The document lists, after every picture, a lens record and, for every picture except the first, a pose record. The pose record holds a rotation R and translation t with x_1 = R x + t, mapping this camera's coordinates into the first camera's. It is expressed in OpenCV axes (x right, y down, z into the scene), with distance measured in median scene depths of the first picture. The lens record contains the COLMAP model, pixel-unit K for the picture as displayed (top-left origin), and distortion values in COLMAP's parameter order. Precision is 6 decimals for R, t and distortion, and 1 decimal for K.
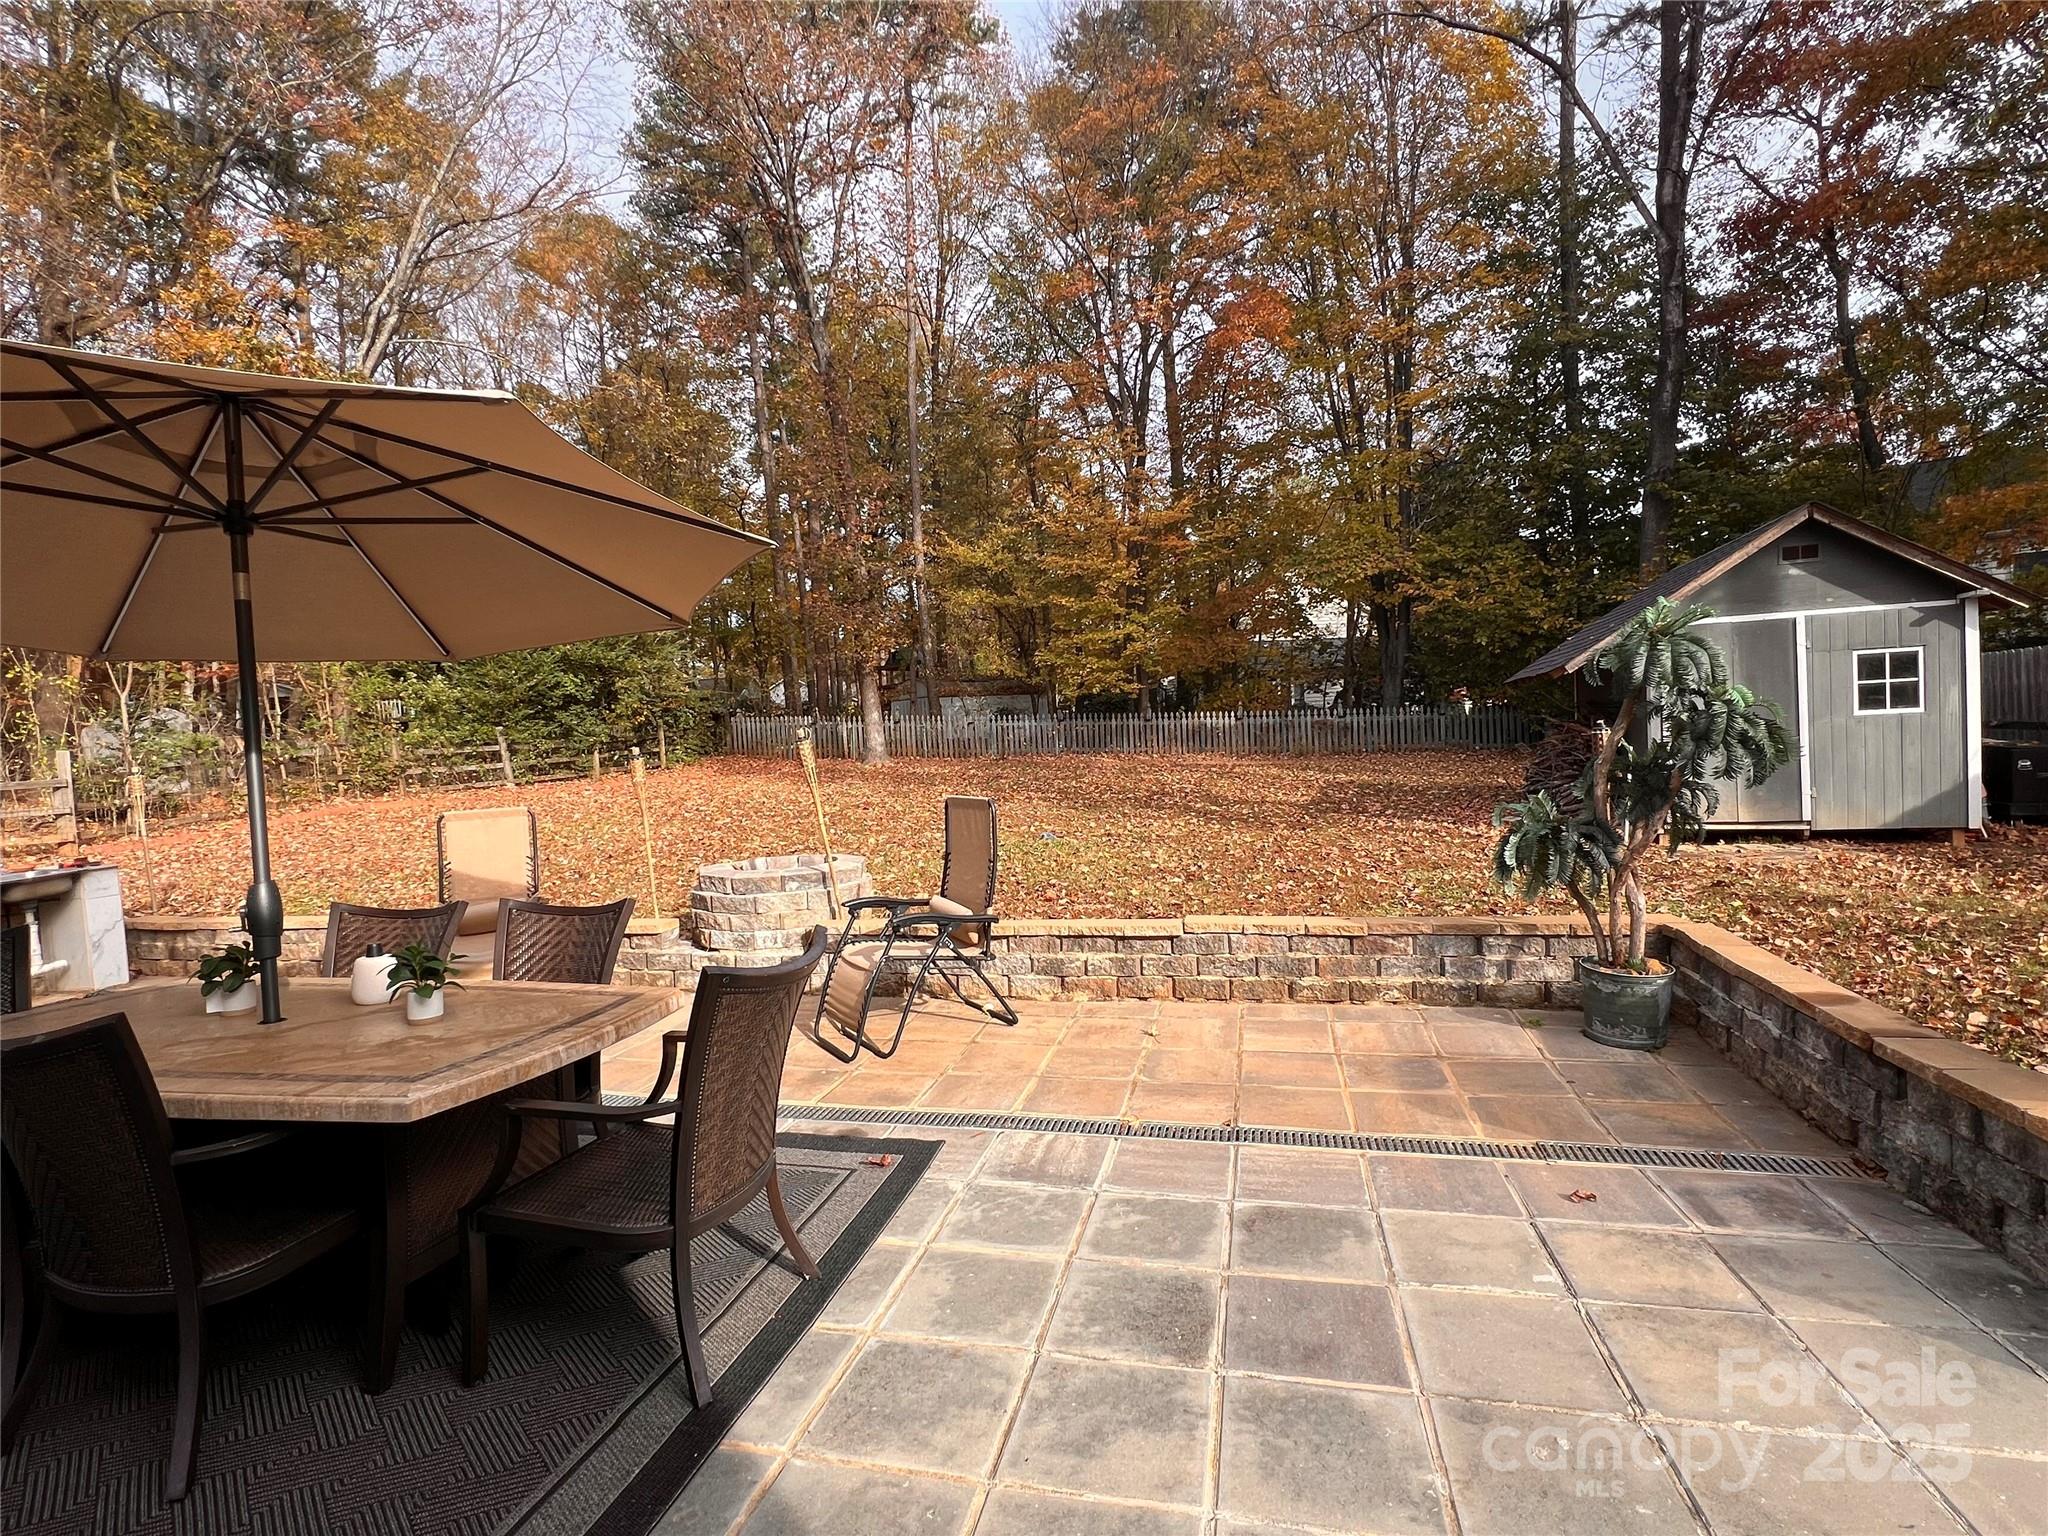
lens RADIAL K [[963.9, 0, 1021.2], [0, 963.9, 772.9], [0, 0, 1]] dist [-0.001854, 0.000458]
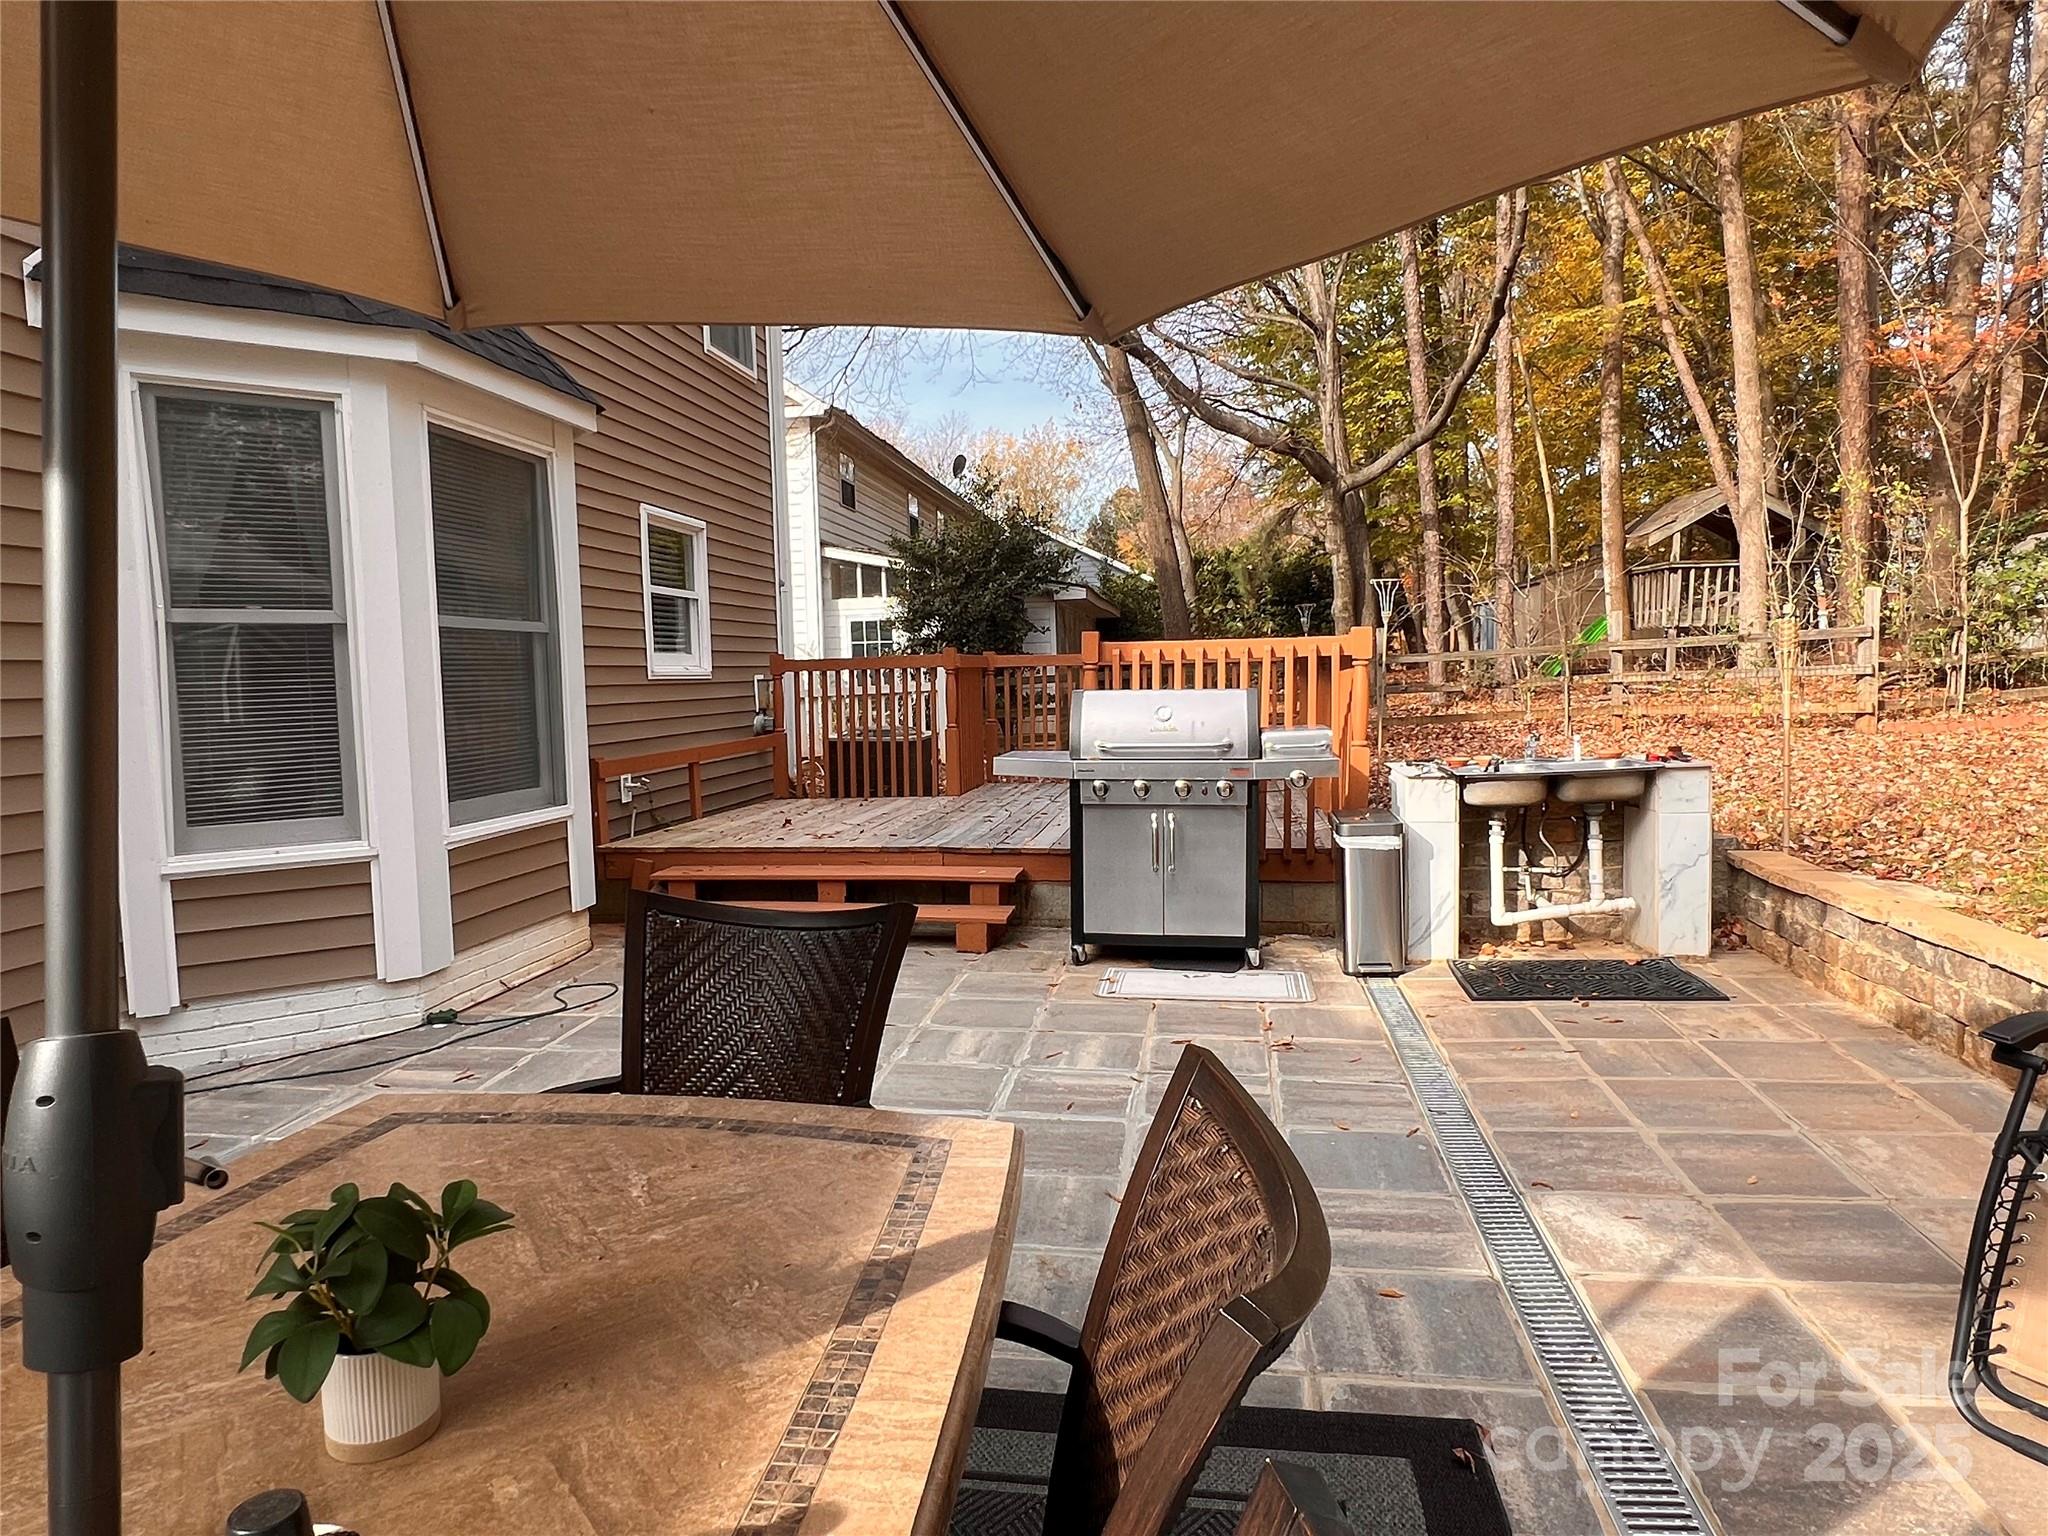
lens RADIAL K [[1259.3, 0, 1026.4], [0, 1259.3, 781.4], [0, 0, 1]] dist [-0.003119, 0.000739]
pose [[0.096550, 0.132260, -0.986502, -0.246833], [-0.009706, 0.991210, 0.131941, 0.006291], [0.995281, -0.003164, 0.096985, 0.635429]]
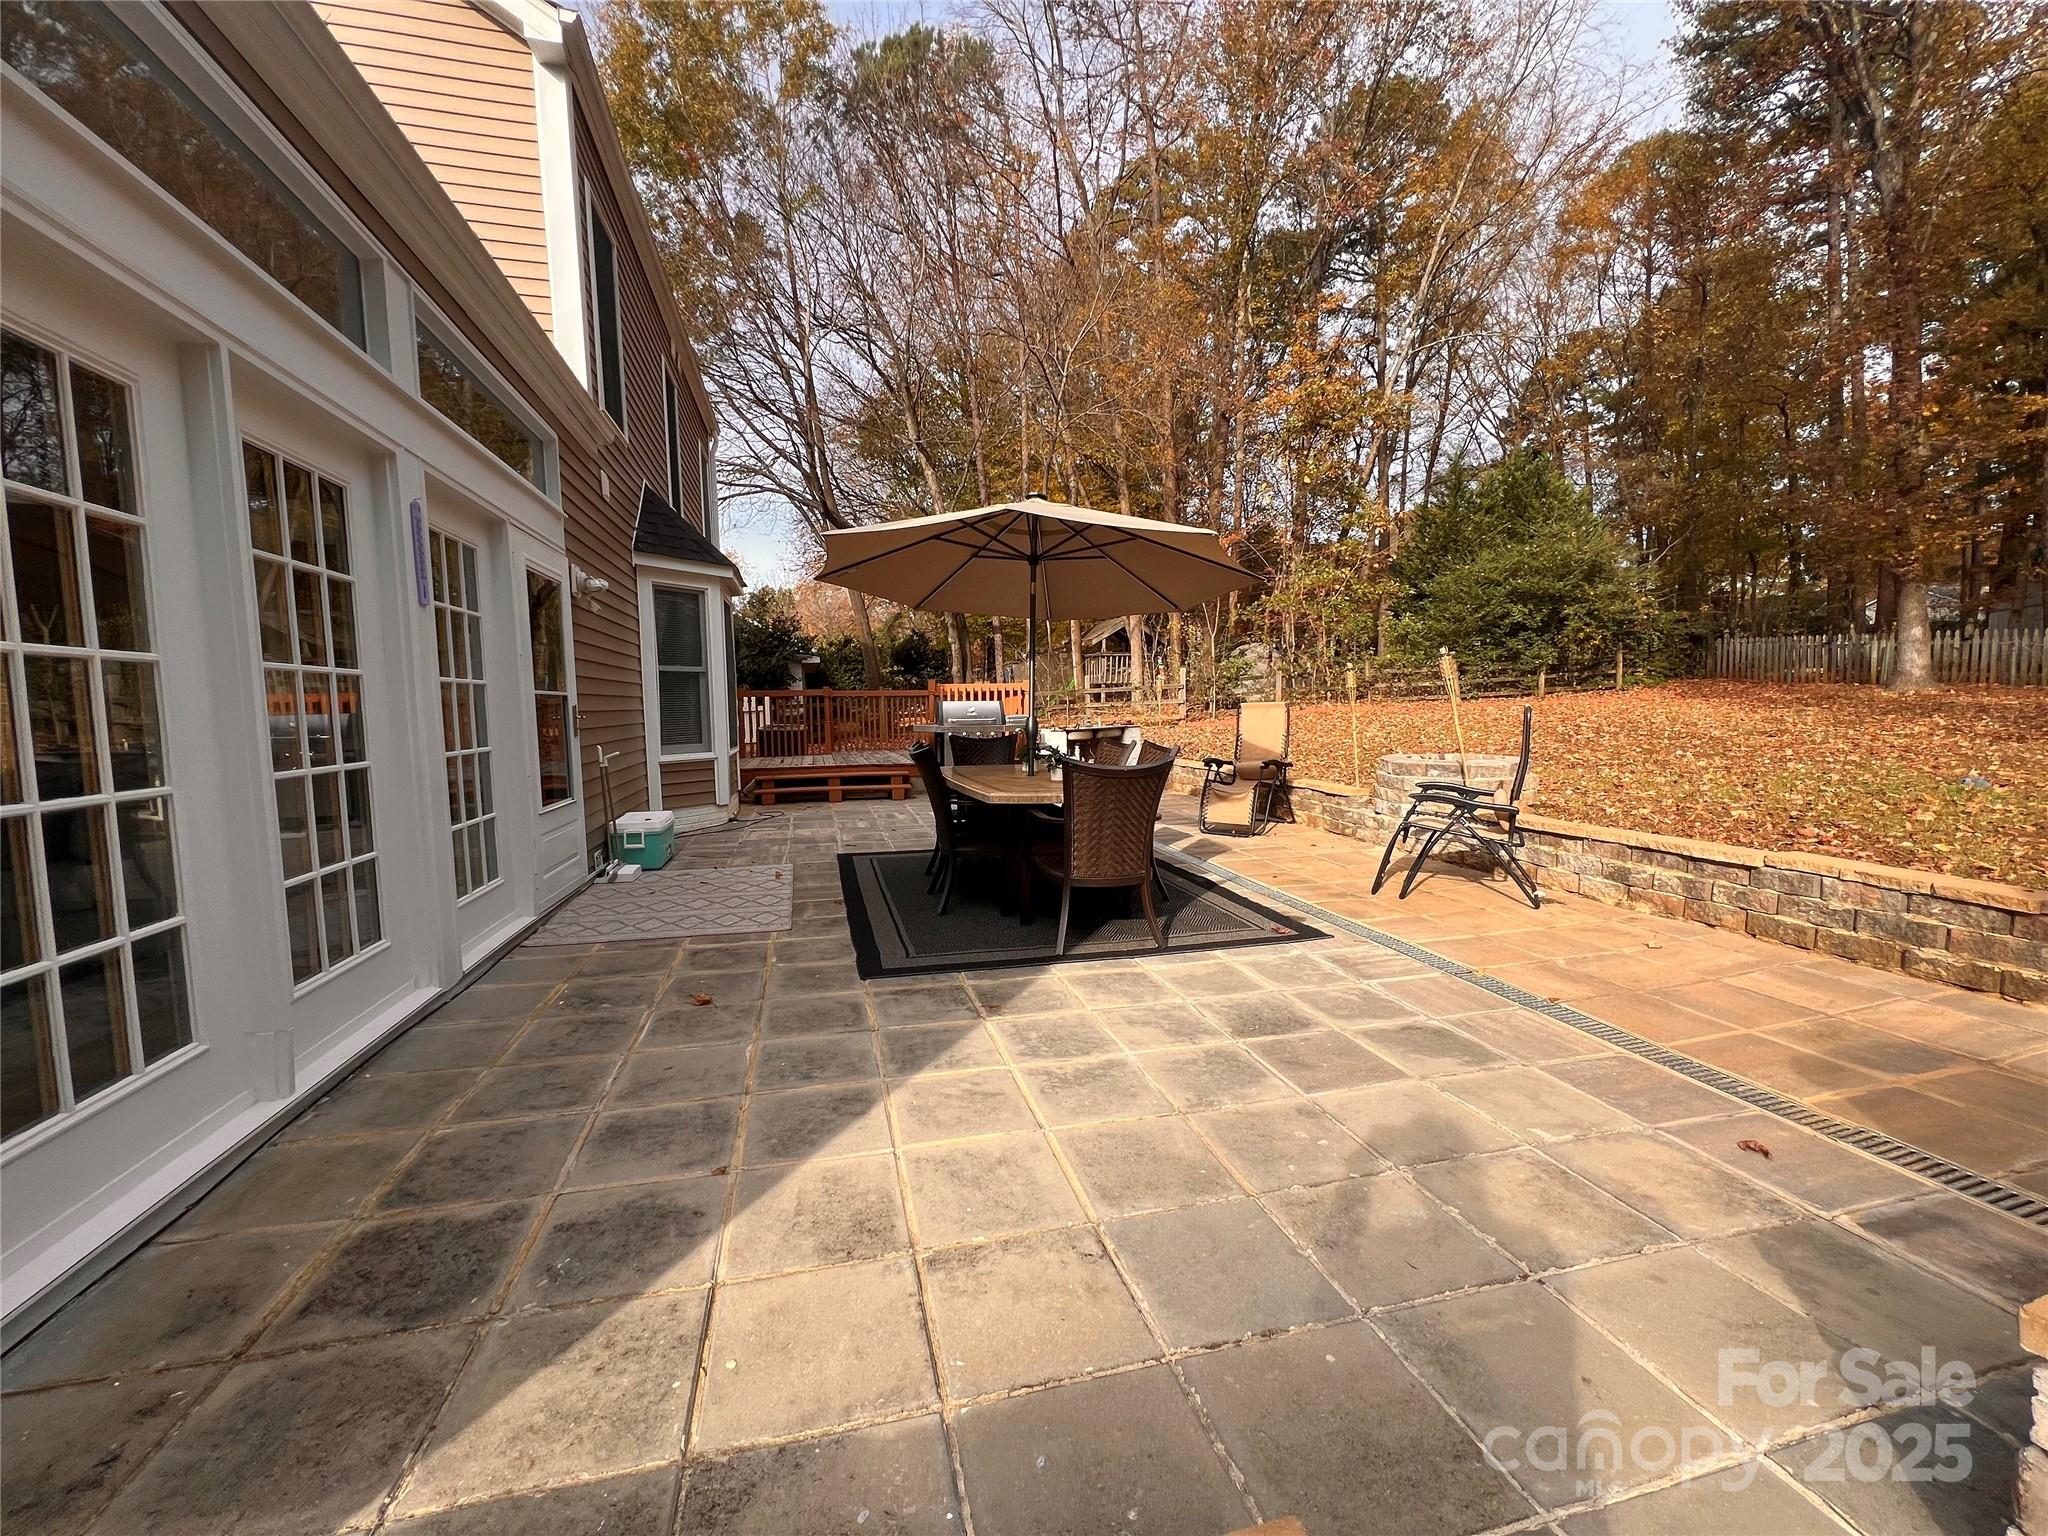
lens RADIAL K [[818.9, 0, 1022.8], [0, 818.9, 771.0], [0, 0, 1]] dist [-0.001109, 0.000163]
pose [[0.471708, 0.113062, -0.874476, 0.513587], [-0.029952, 0.993227, 0.112259, 0.012052], [0.881246, -0.026761, 0.471899, 0.021296]]
